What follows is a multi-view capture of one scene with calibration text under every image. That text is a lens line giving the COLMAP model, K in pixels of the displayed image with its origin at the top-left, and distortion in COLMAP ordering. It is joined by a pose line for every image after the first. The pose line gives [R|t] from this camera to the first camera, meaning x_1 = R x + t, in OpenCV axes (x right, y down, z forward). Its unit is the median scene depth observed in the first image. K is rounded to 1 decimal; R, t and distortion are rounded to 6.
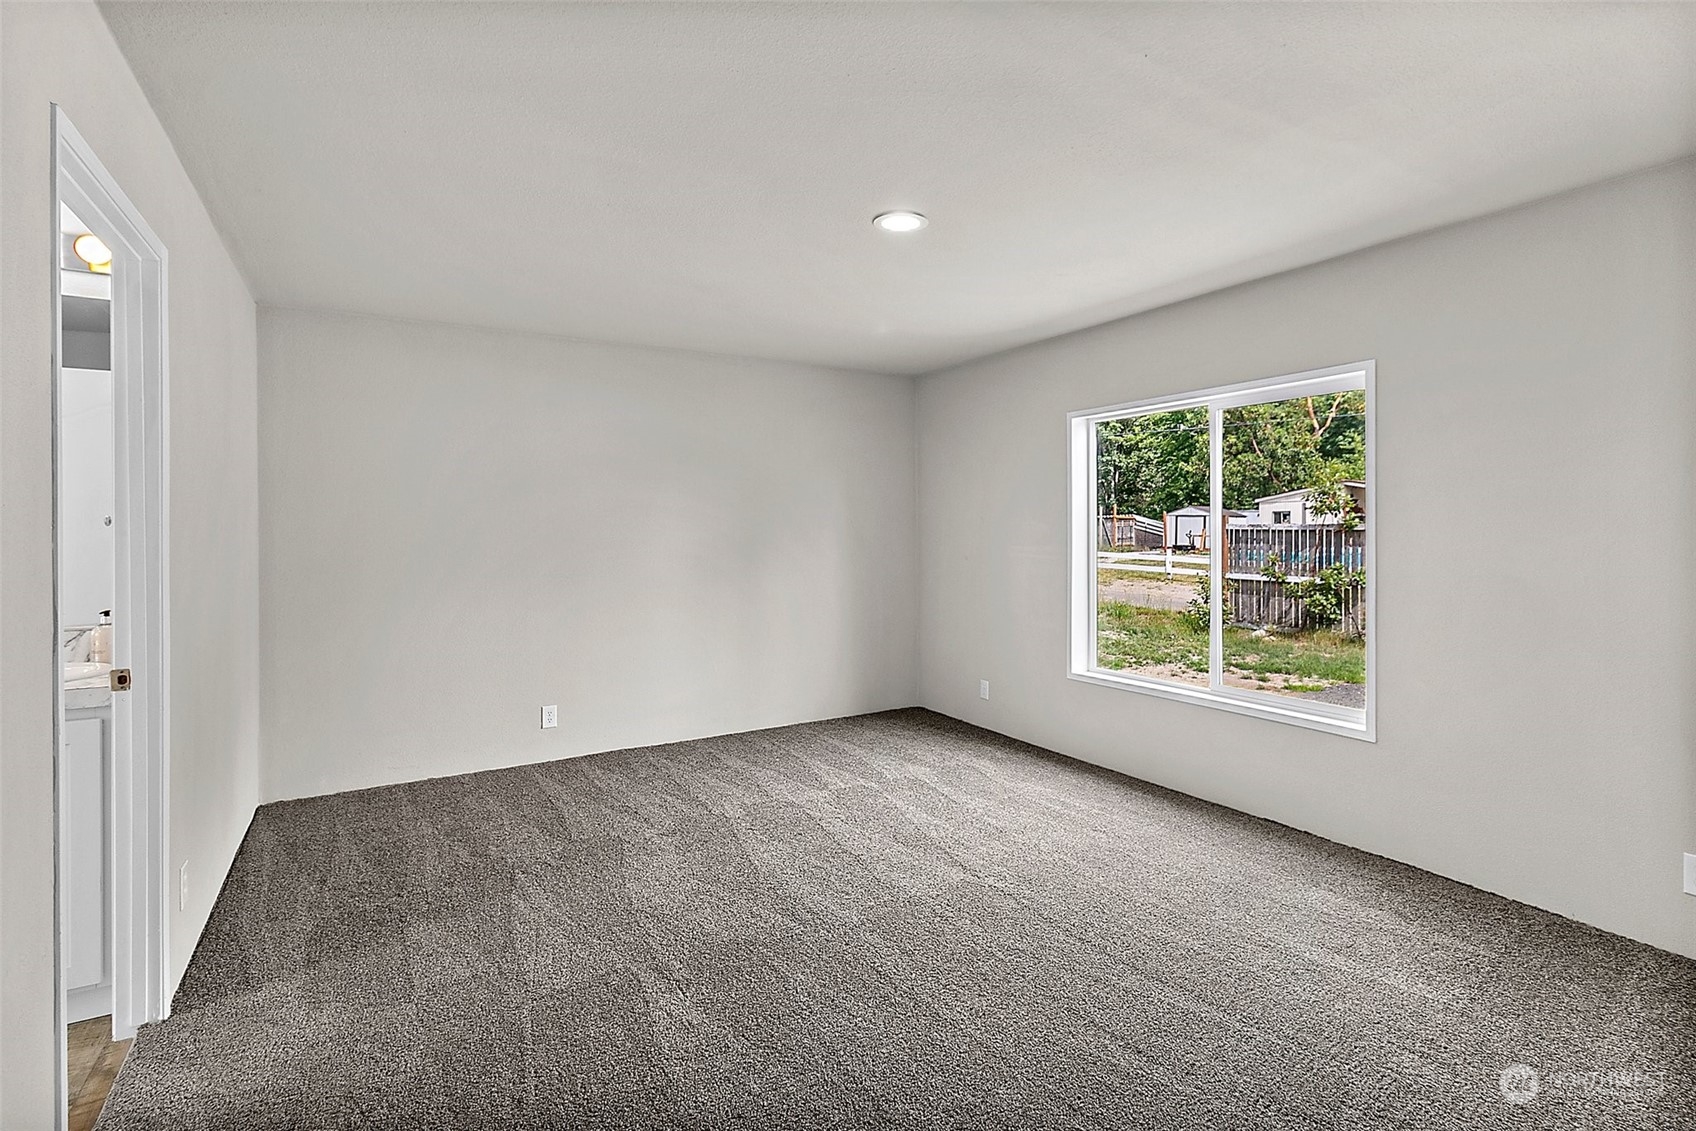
lens RADIAL K [[802.1, 0, 847.9], [0, 802.1, 531.7], [0, 0, 1]] dist [0.000208, 0.000138]
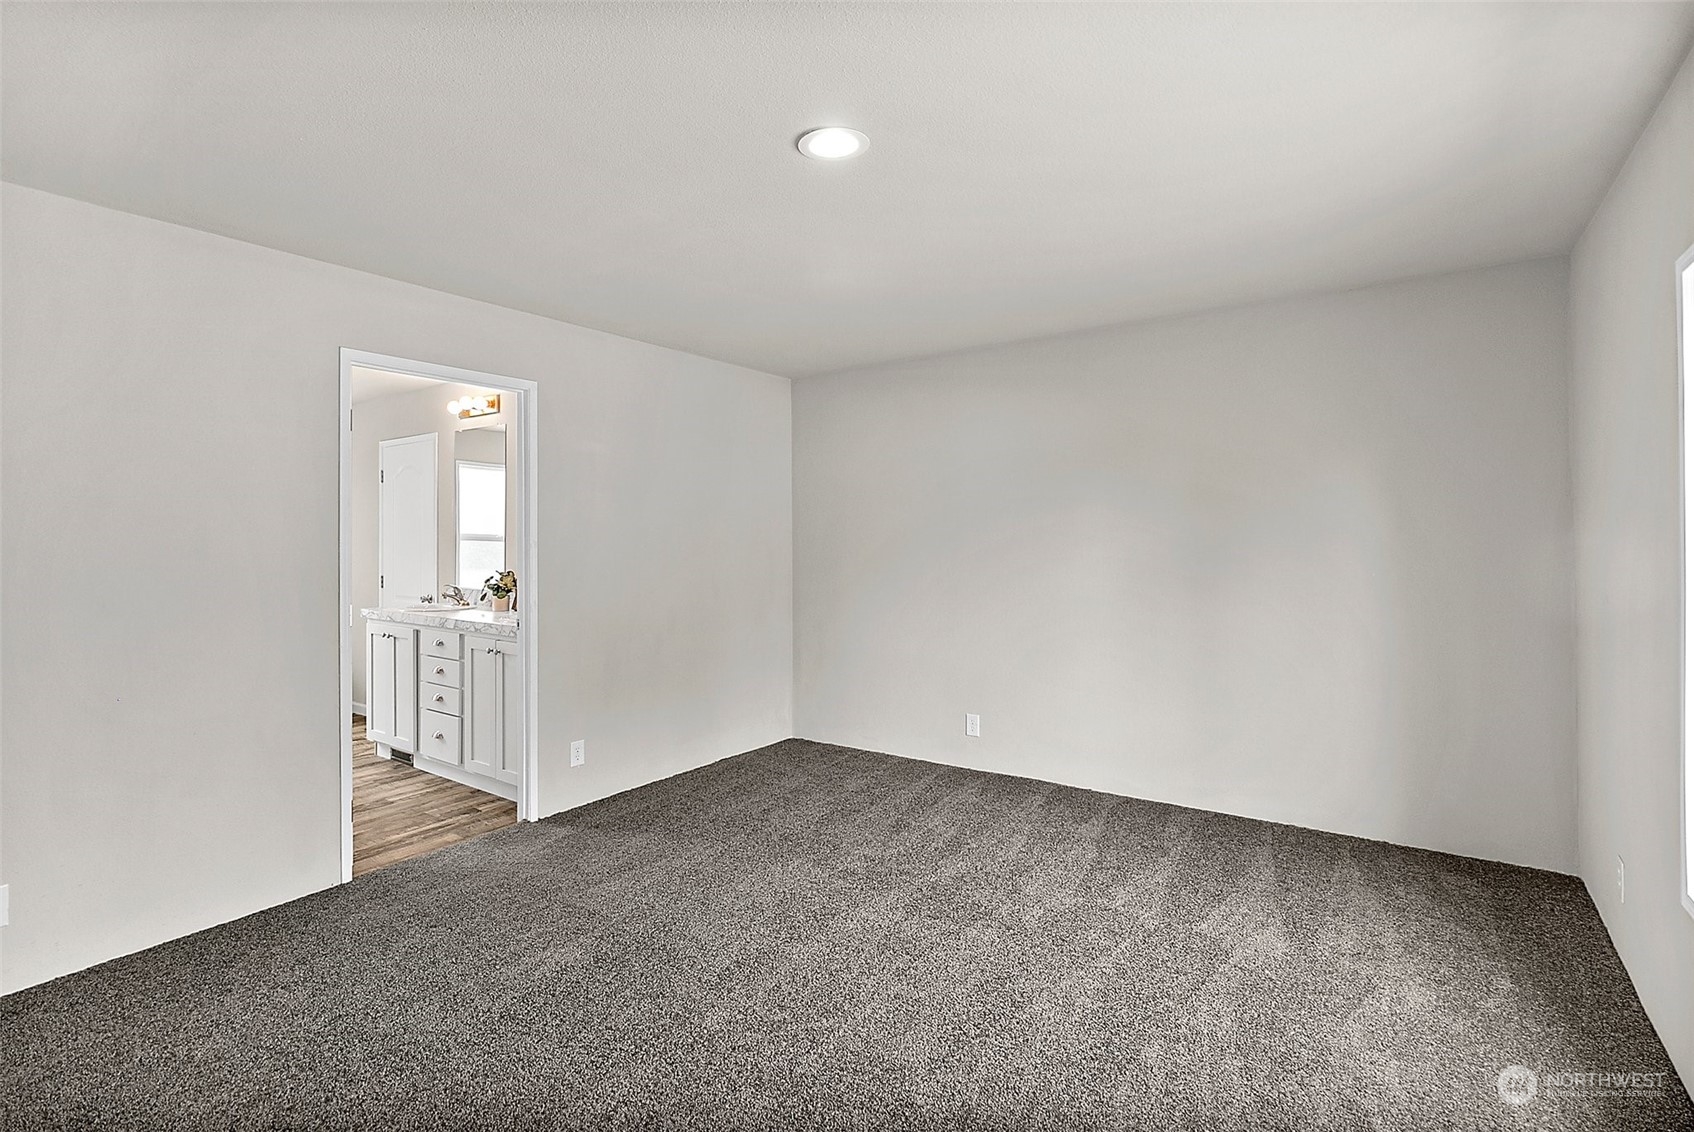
lens RADIAL K [[801.2, 0, 846.9], [0, 801.2, 532.2], [0, 0, 1]] dist [0.000208, 0.000138]
pose [[0.405865, -0.002479, -0.913930, 0.632049], [-0.007667, 0.999952, -0.006117, -0.005957], [0.913901, 0.009490, 0.405827, 0.576764]]
